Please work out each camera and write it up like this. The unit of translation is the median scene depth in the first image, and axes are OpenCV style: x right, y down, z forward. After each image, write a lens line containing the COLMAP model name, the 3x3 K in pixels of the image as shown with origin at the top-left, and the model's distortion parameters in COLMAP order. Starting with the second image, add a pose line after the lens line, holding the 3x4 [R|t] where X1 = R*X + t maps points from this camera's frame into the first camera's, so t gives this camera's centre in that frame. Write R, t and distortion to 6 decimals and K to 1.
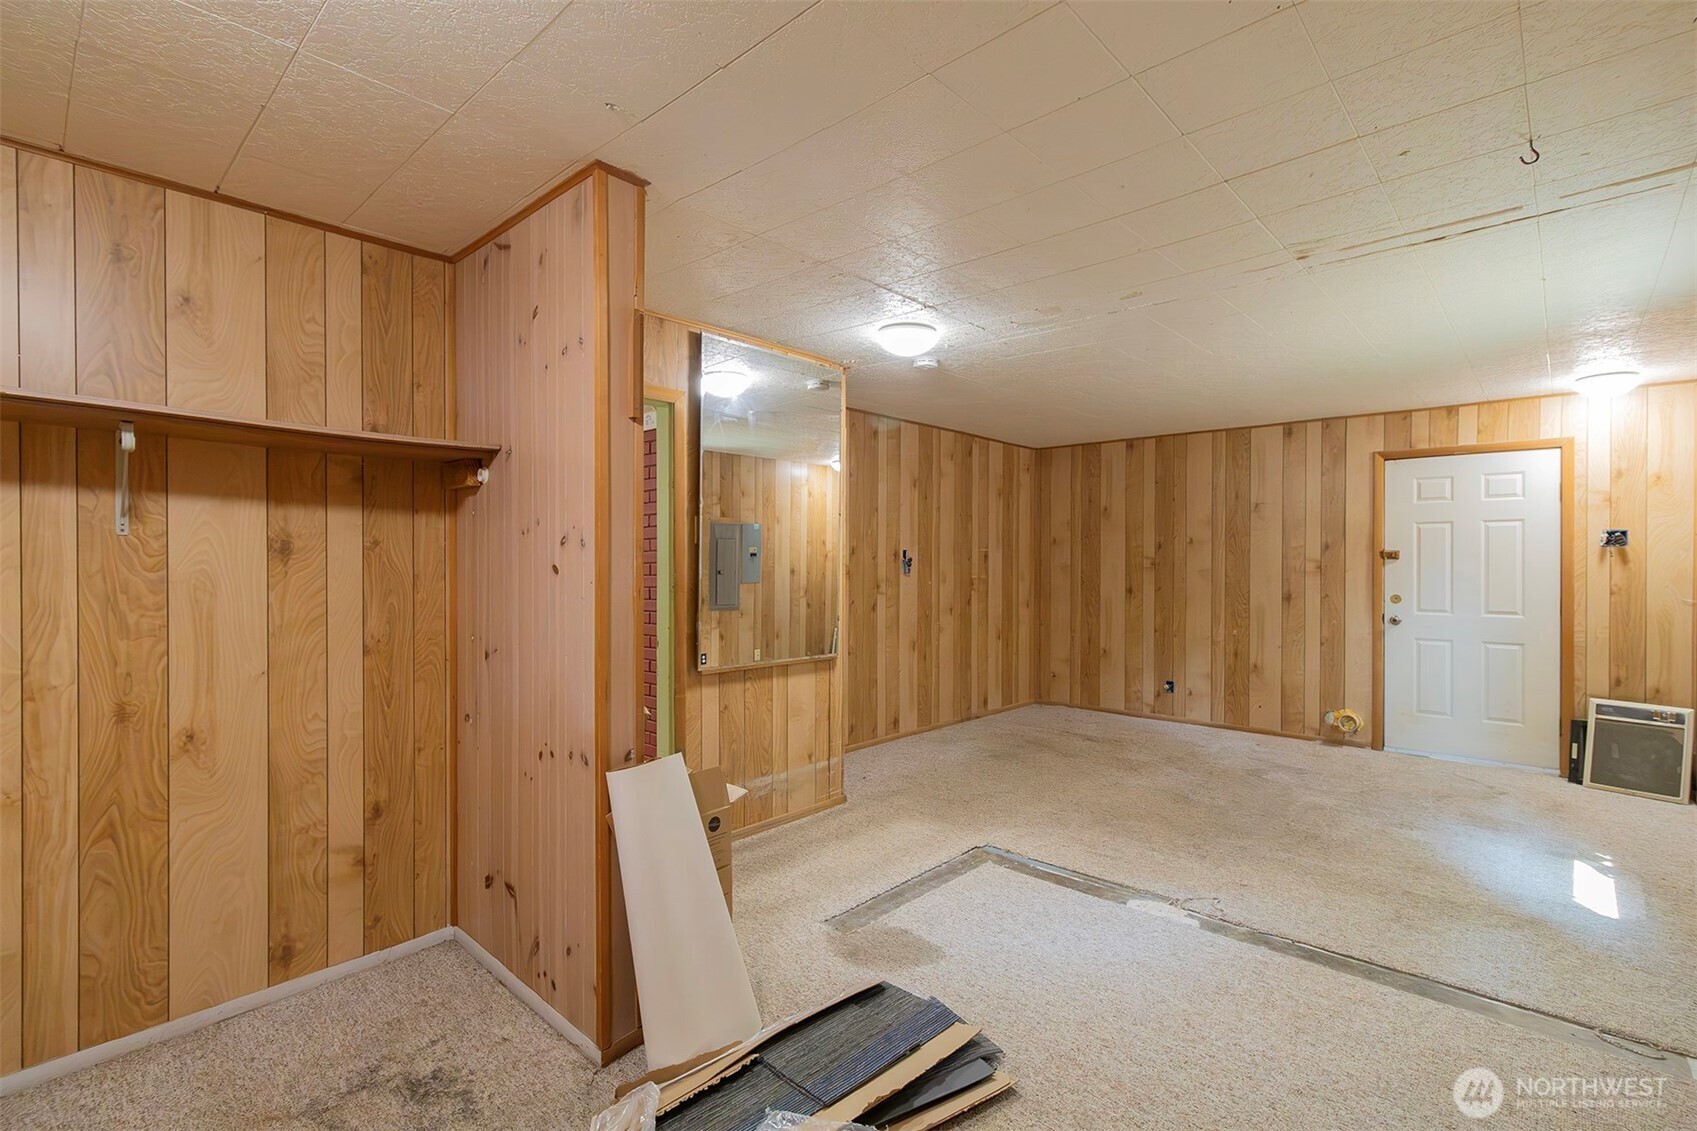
lens RADIAL K [[779.3, 0, 849.5], [0, 779.3, 565.9], [0, 0, 1]] dist [0.002229, 0.000716]
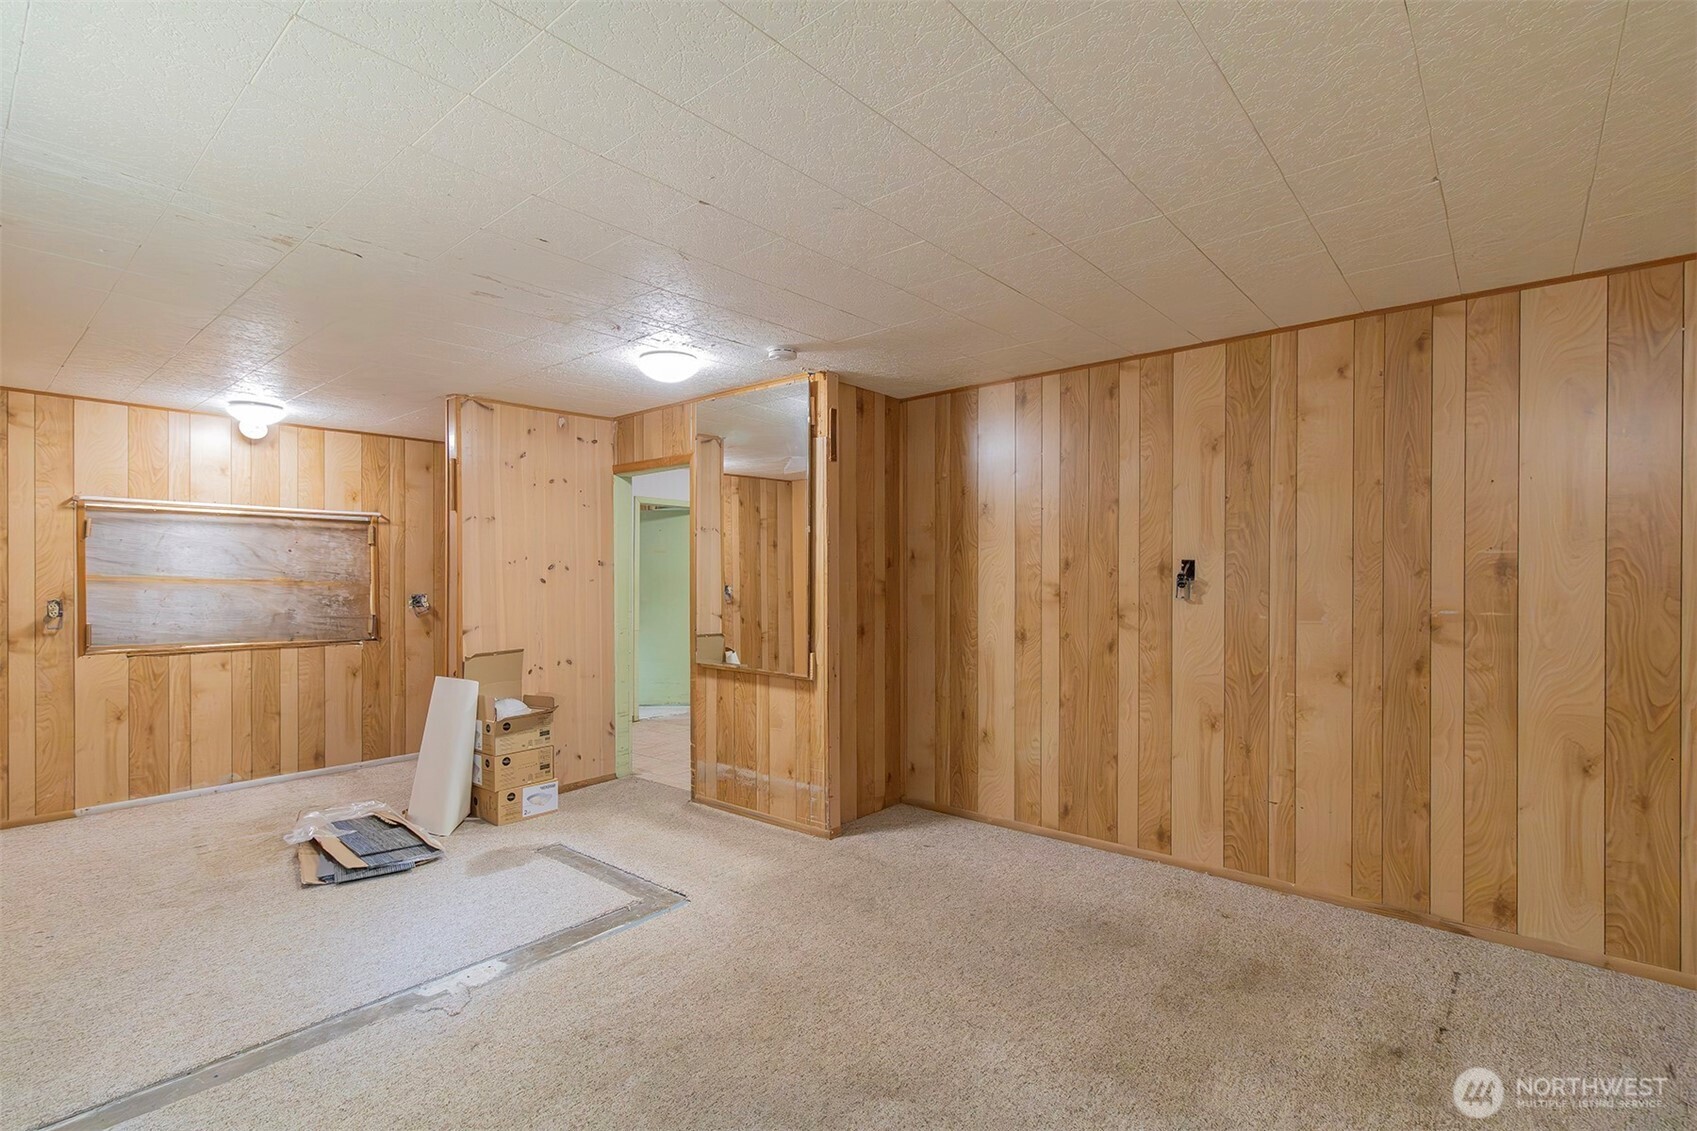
lens RADIAL K [[779.3, 0, 848.5], [0, 779.3, 572.4], [0, 0, 1]] dist [0.002229, 0.000716]
pose [[0.043618, -0.005149, -0.999035, 0.963394], [-0.004580, 0.999975, -0.005354, -0.008798], [0.999038, 0.004809, 0.043593, 1.028988]]
